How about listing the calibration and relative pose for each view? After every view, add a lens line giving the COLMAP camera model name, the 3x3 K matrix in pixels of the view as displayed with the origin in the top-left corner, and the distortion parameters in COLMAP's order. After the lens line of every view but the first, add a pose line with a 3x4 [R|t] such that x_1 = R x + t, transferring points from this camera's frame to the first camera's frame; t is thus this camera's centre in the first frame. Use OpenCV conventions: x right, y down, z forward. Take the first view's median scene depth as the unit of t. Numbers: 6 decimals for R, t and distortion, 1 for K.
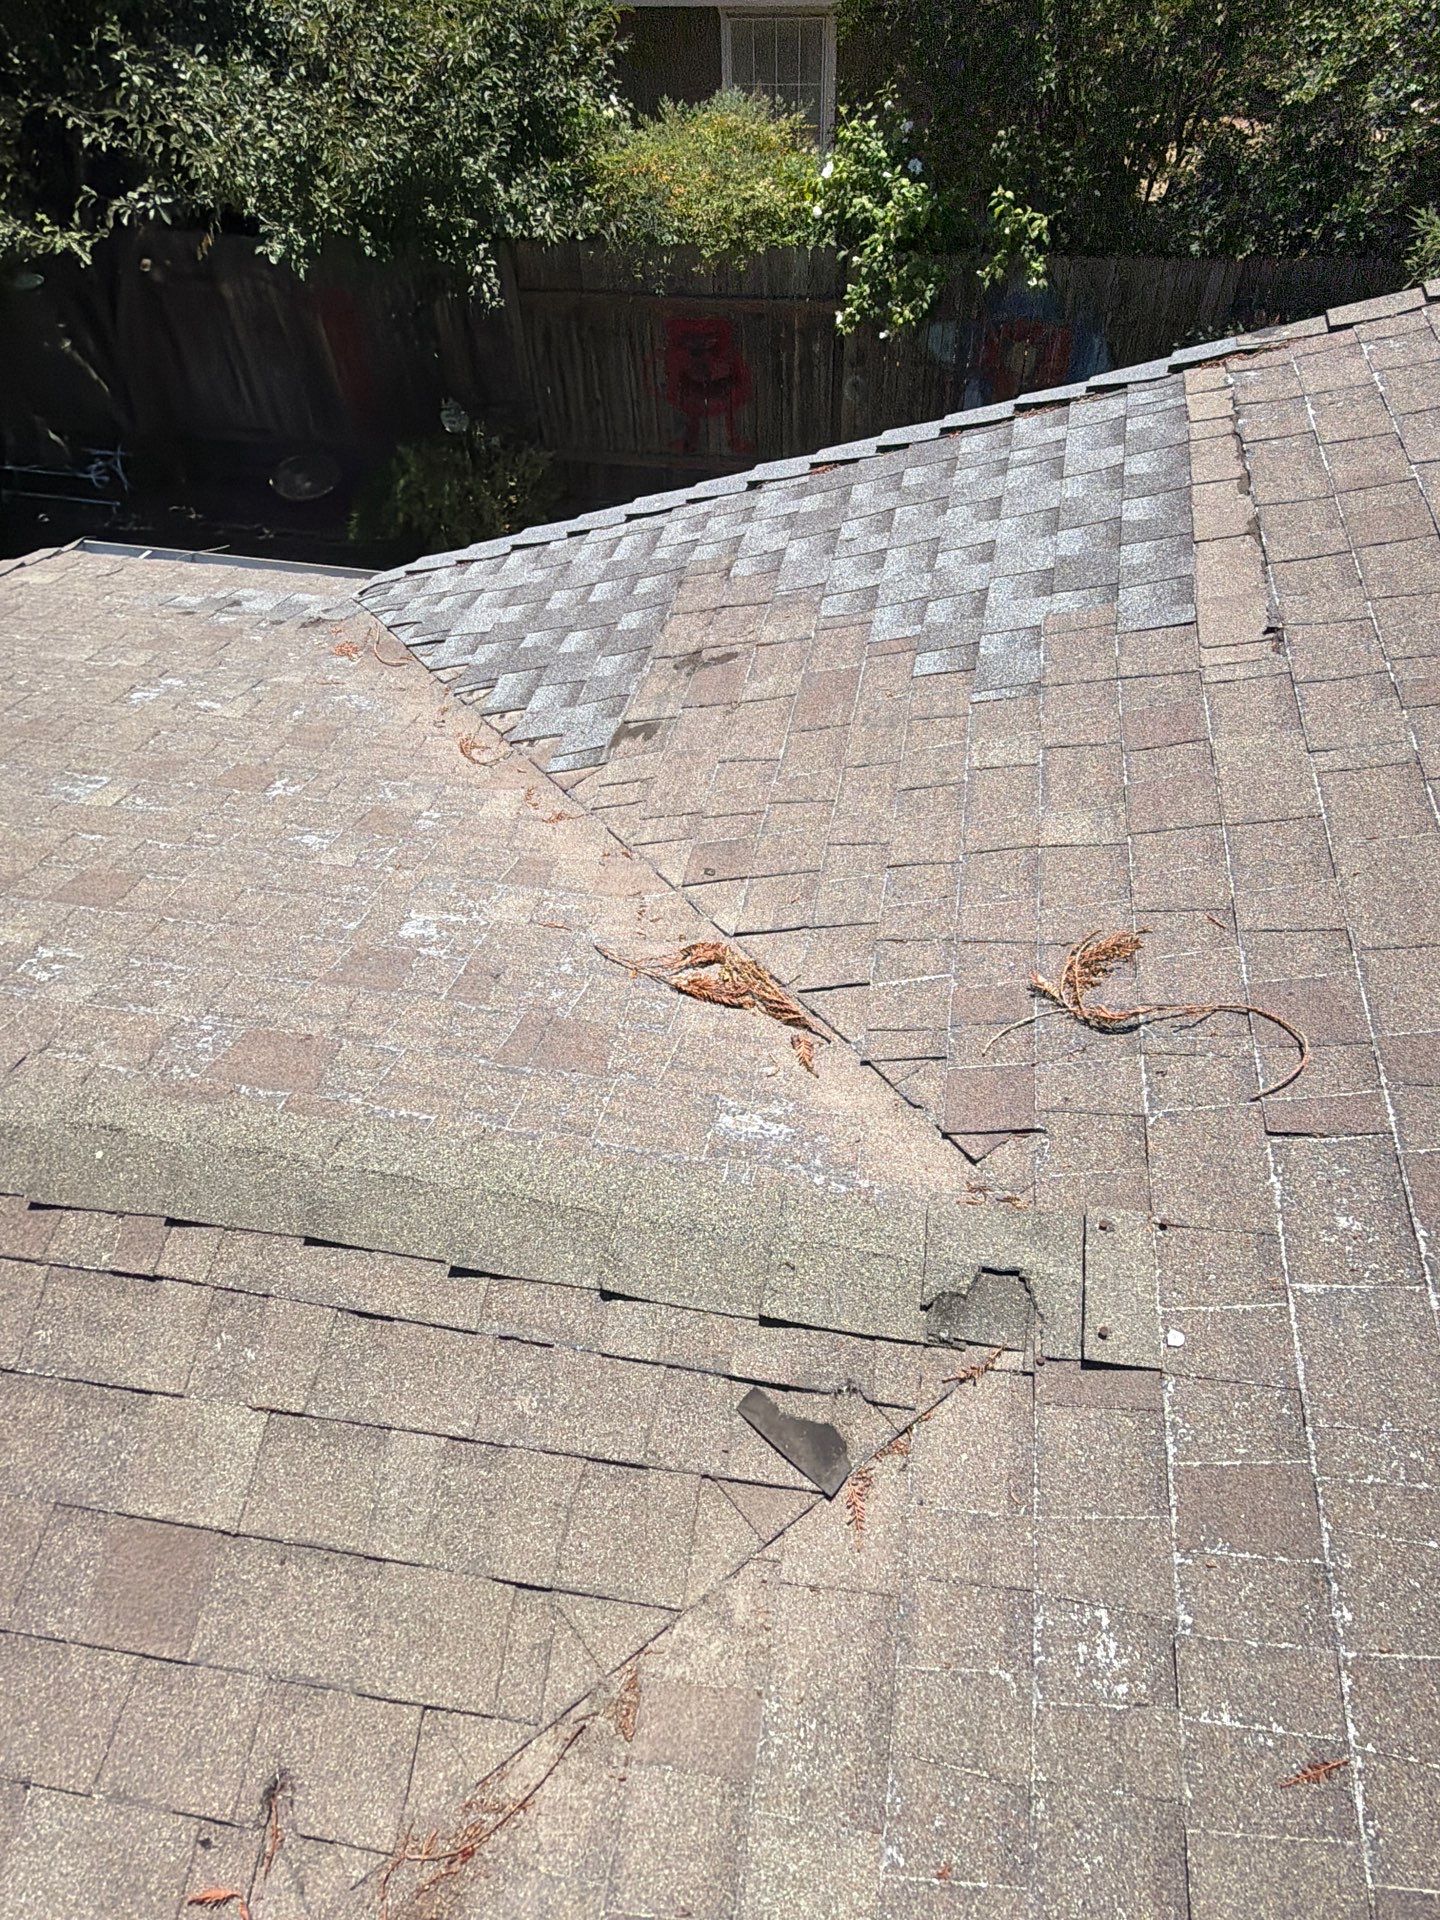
lens RADIAL K [[1139.8, 0, 711.2], [0, 1139.8, 947.5], [0, 0, 1]] dist [0.002300, 0.000204]
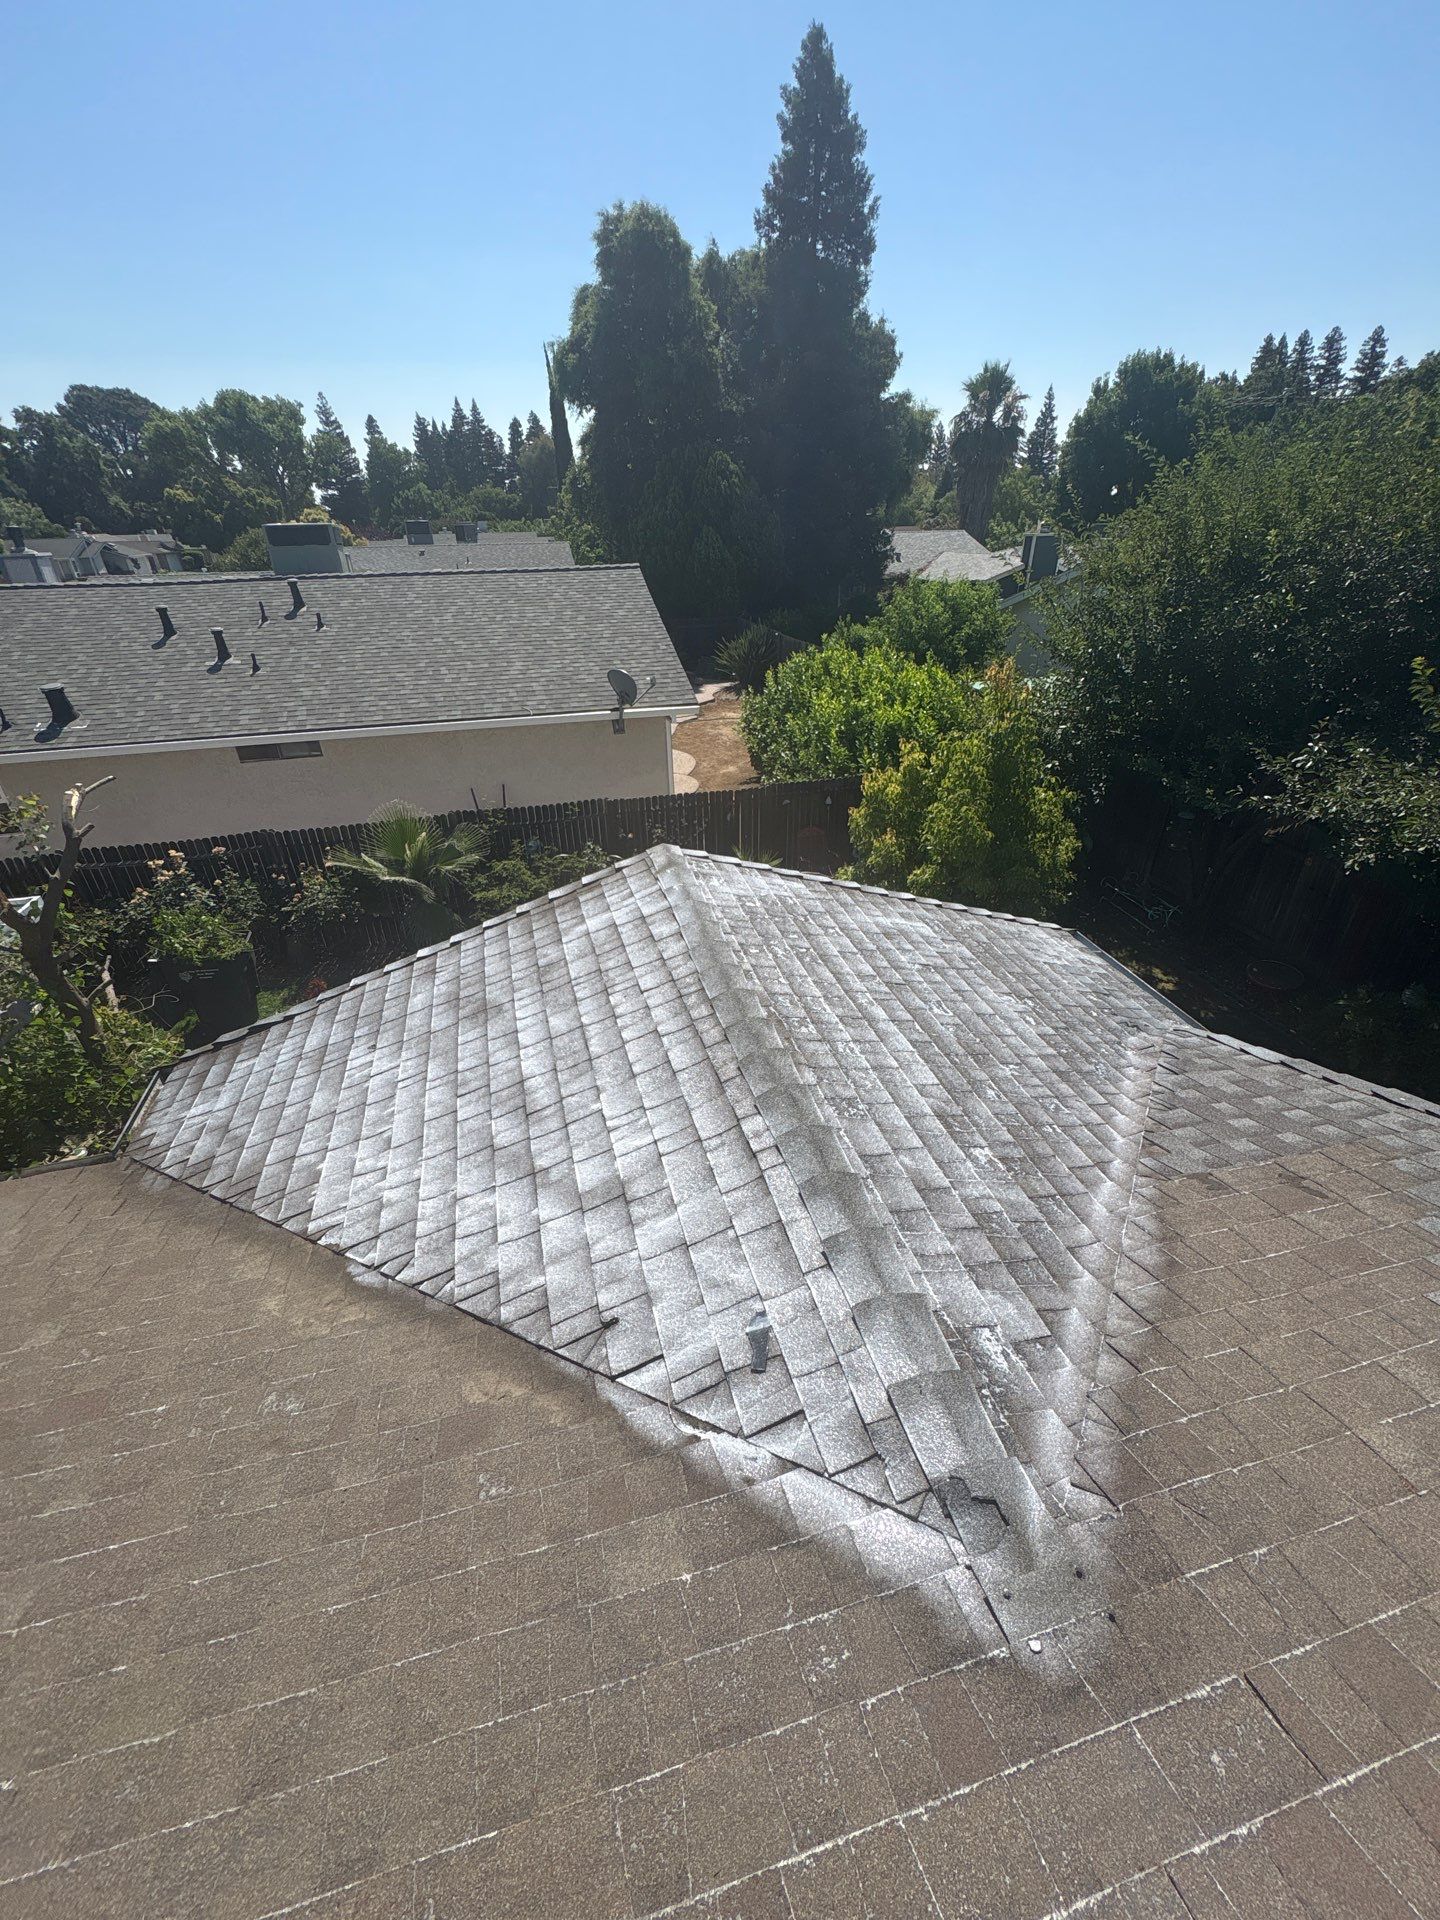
lens RADIAL K [[766.7, 0, 715.7], [0, 766.7, 959.6], [0, 0, 1]] dist [-0.000549, 0.000107]
pose [[0.414626, 0.477176, -0.774847, 0.238595], [-0.690576, 0.719509, 0.073566, -0.025352], [0.592613, 0.504588, 0.627853, -0.102833]]
